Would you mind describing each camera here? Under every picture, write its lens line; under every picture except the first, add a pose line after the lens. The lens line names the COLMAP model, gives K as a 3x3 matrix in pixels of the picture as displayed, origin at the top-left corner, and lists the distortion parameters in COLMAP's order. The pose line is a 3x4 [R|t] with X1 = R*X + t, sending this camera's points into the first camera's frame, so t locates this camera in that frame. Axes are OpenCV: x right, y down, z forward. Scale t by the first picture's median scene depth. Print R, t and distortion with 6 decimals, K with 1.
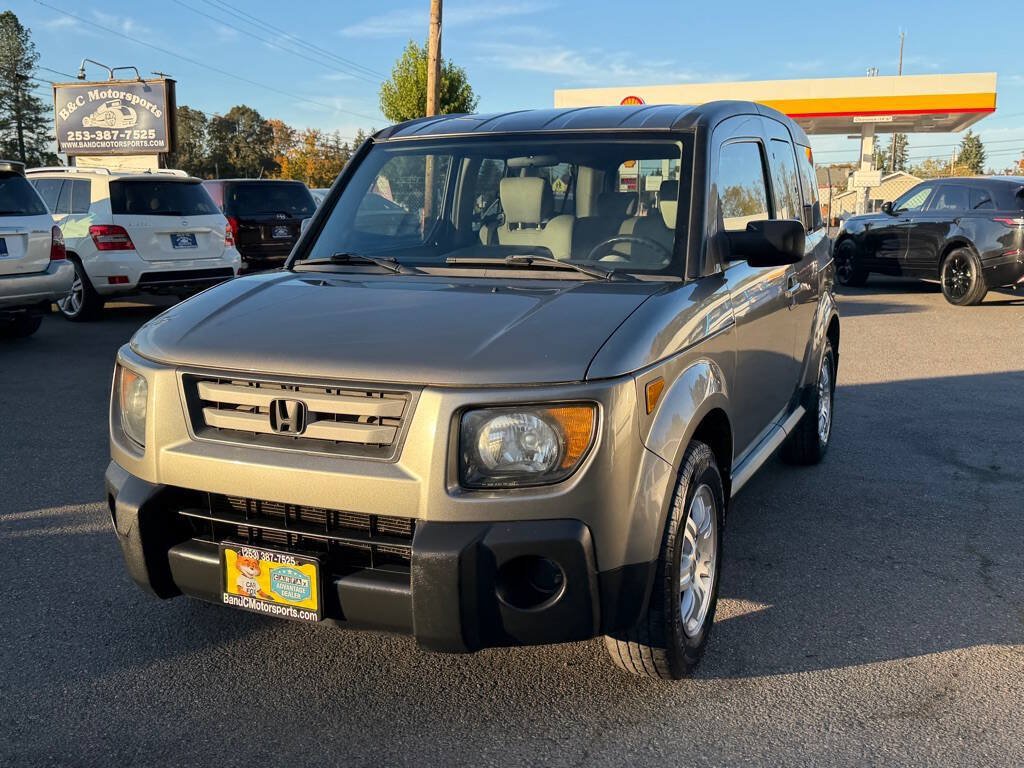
lens RADIAL K [[979.0, 0, 519.2], [0, 979.0, 384.7], [0, 0, 1]] dist [0.164489, -0.351310]
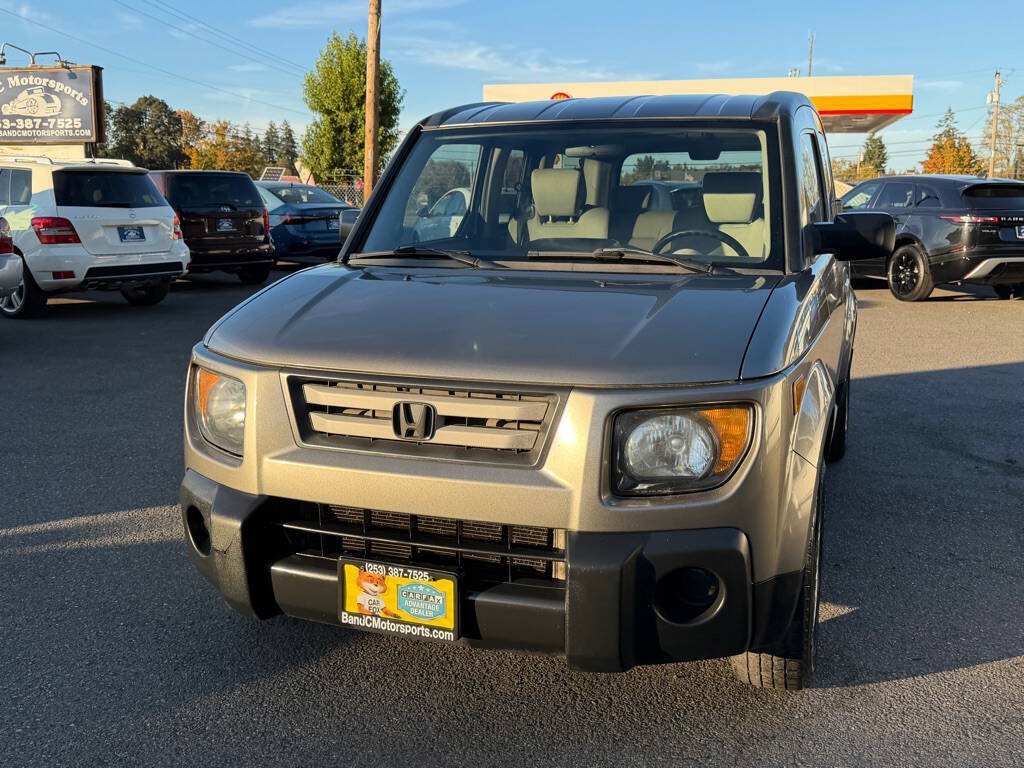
lens RADIAL K [[981.7, 0, 518.4], [0, 981.7, 382.1], [0, 0, 1]] dist [0.148518, -0.298033]
pose [[0.996561, -0.007732, 0.082503, -0.196024], [0.007650, 0.999970, 0.001313, -0.004483], [-0.082511, -0.000677, 0.996590, 0.061604]]
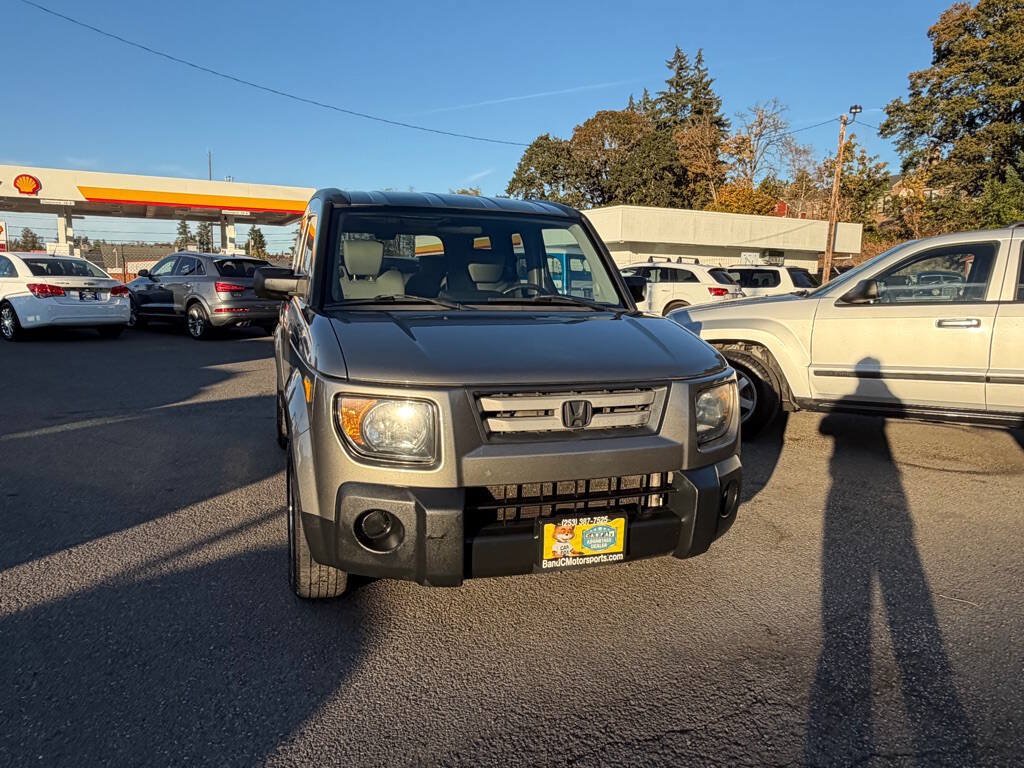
lens RADIAL K [[720.0, 0, 507.2], [0, 720.0, 379.1], [0, 0, 1]] dist [-0.001370, 0.001824]
pose [[0.730536, -0.076381, 0.678589, -0.875037], [0.100453, 0.994934, 0.003845, -0.024540], [-0.675445, 0.065358, 0.734508, 0.328334]]
